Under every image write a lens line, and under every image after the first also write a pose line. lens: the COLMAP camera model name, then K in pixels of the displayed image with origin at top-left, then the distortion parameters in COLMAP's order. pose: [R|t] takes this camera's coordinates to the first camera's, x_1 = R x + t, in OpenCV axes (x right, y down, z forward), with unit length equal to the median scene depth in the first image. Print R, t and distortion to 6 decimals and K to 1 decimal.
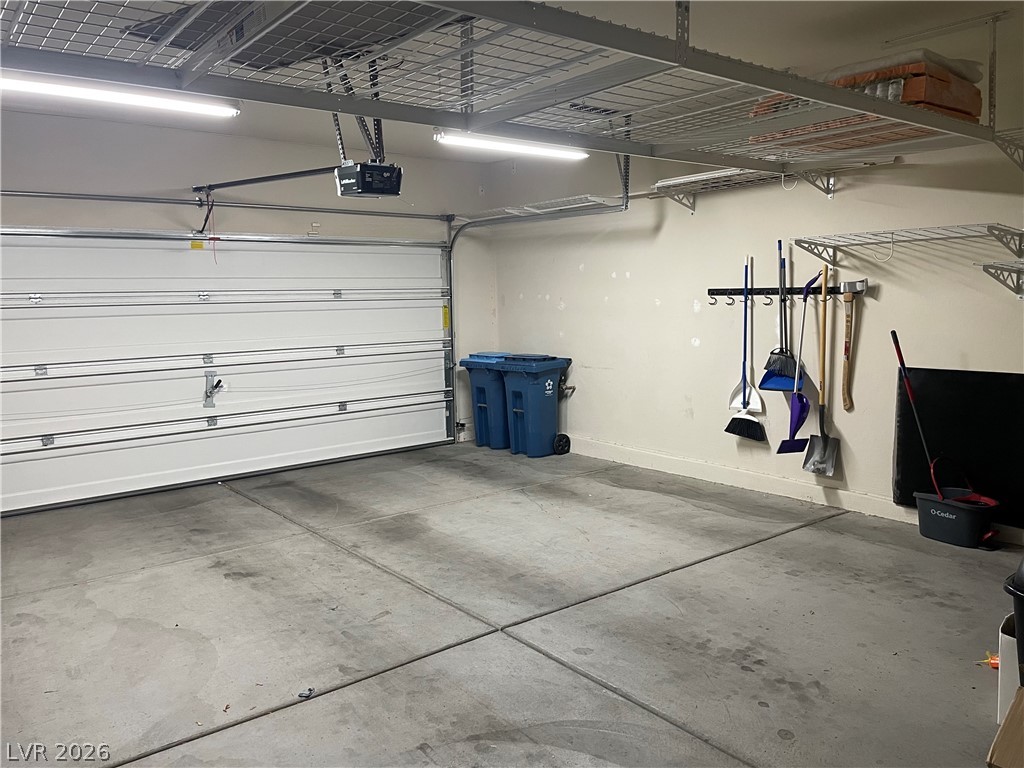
lens RADIAL K [[770.5, 0, 508.0], [0, 770.5, 379.5], [0, 0, 1]] dist [0.080201, -0.091453]
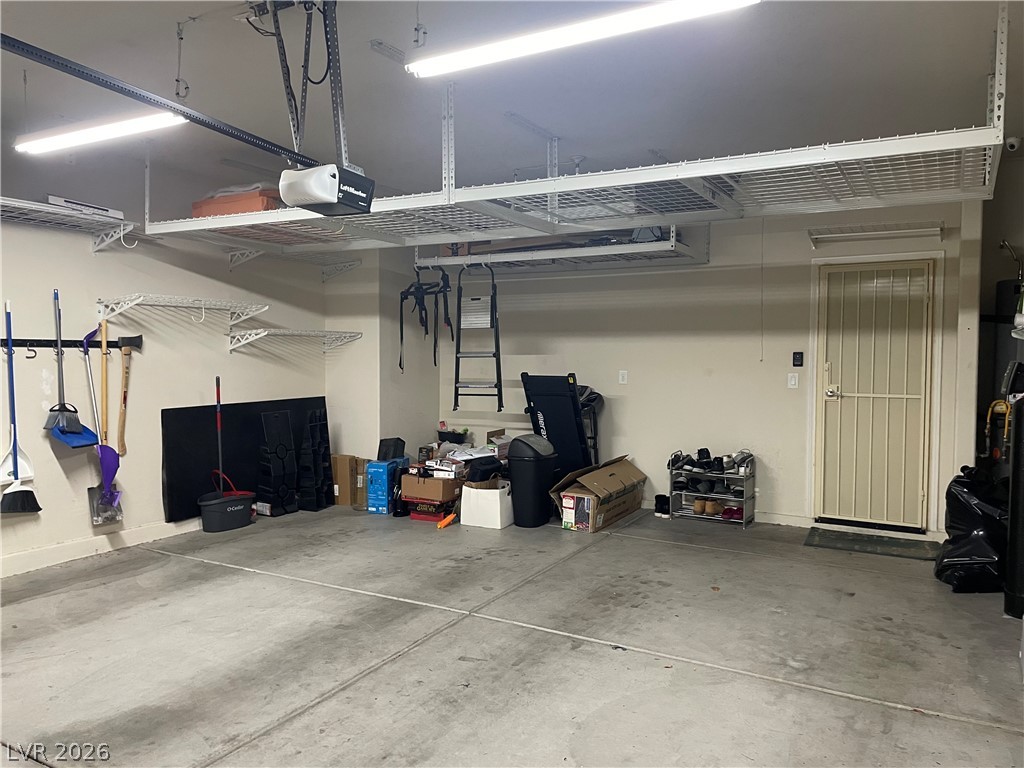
lens RADIAL K [[770.5, 0, 510.5], [0, 770.5, 385.4], [0, 0, 1]] dist [0.080201, -0.091453]
pose [[-0.381743, -0.024649, 0.923940, -0.968052], [0.105977, 0.991884, 0.070248, -0.094954], [-0.918173, 0.124733, -0.376032, 1.137024]]
